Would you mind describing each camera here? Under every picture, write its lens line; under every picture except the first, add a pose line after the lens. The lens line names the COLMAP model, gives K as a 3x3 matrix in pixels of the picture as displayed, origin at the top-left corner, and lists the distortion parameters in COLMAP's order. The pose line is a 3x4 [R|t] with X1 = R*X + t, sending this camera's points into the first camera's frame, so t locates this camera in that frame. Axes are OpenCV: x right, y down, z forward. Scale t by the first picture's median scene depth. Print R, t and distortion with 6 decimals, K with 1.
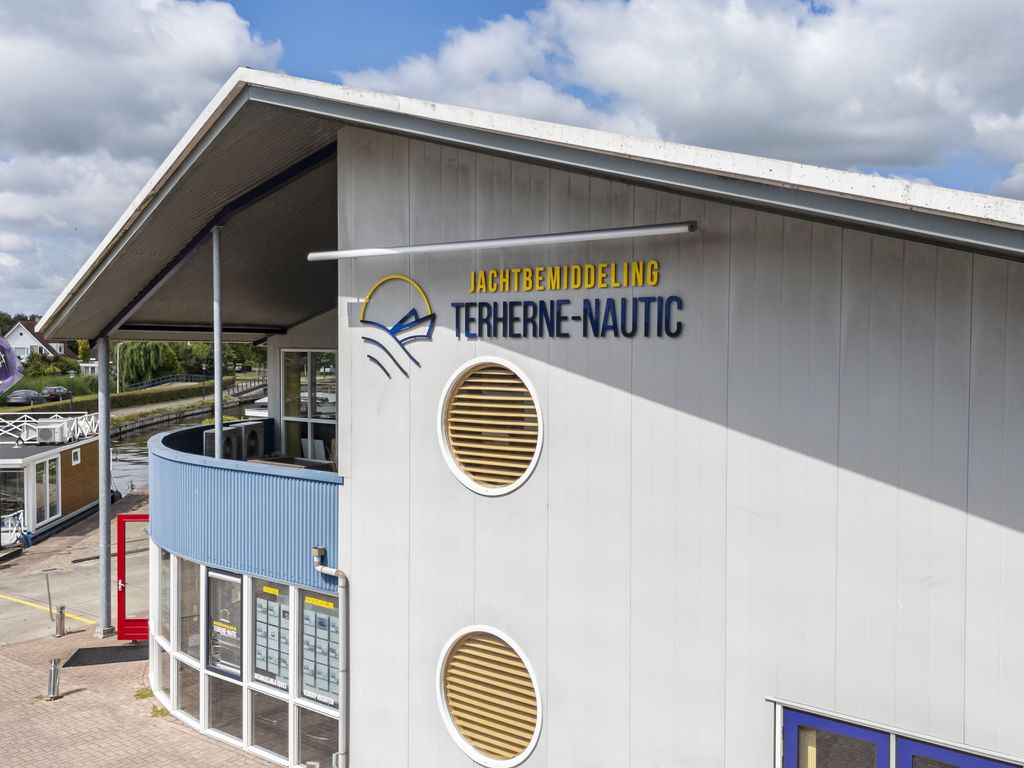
lens RADIAL K [[986.6, 0, 509.1], [0, 986.6, 379.8], [0, 0, 1]] dist [0.098422, -0.141025]
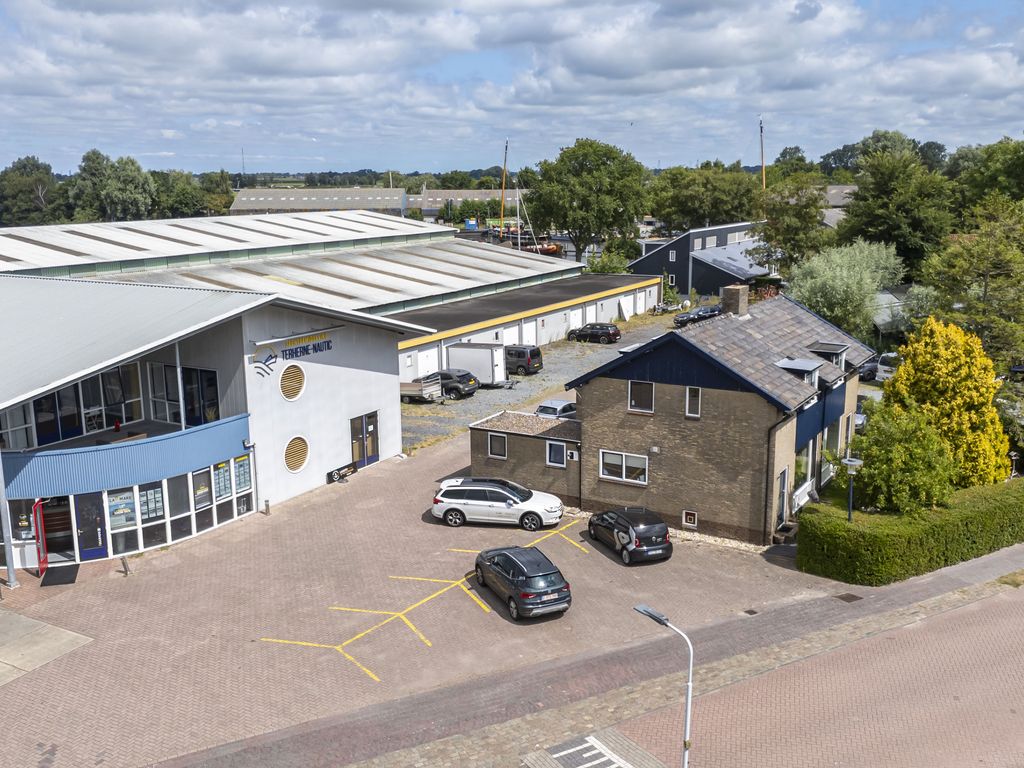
lens RADIAL K [[986.6, 0, 509.1], [0, 986.6, 379.8], [0, 0, 1]] dist [0.098422, -0.141025]
pose [[-0.148582, -0.202447, 0.967956, -3.430834], [0.045877, 0.976356, 0.211246, -0.650360], [-0.987835, 0.075794, -0.135781, 0.657787]]
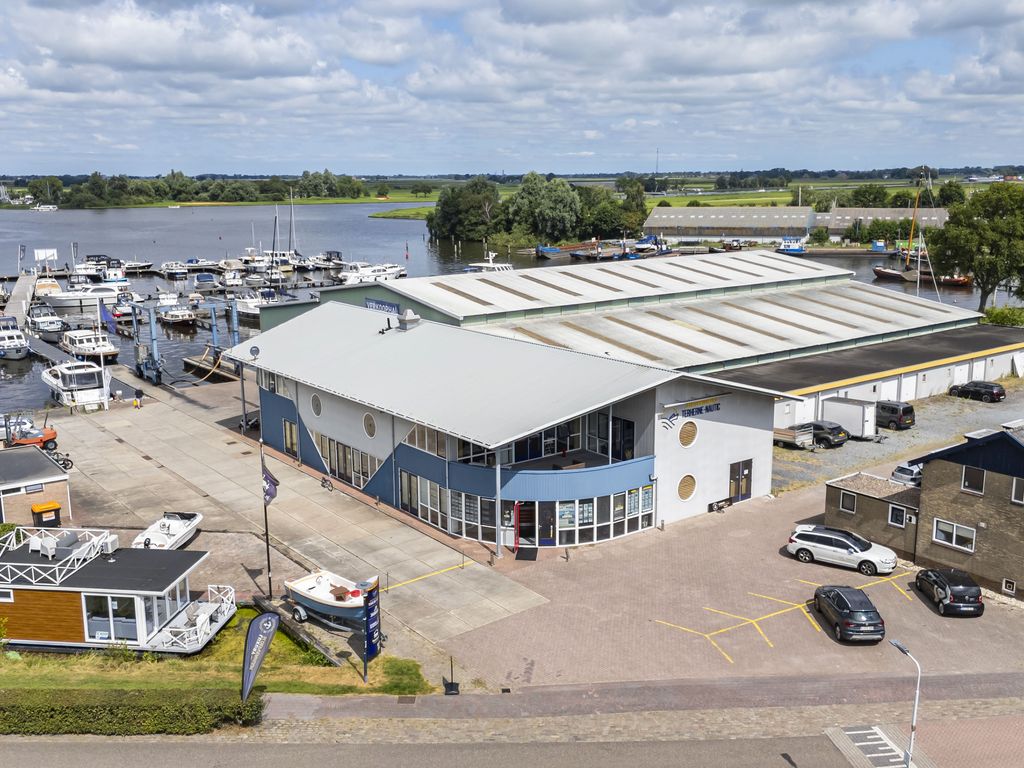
lens RADIAL K [[986.6, 0, 509.1], [0, 986.6, 379.8], [0, 0, 1]] dist [0.098422, -0.141025]
pose [[0.247261, -0.201879, 0.947685, -4.479269], [0.046046, 0.979398, 0.196621, -1.130845], [-0.967854, -0.004979, 0.251462, 0.585980]]
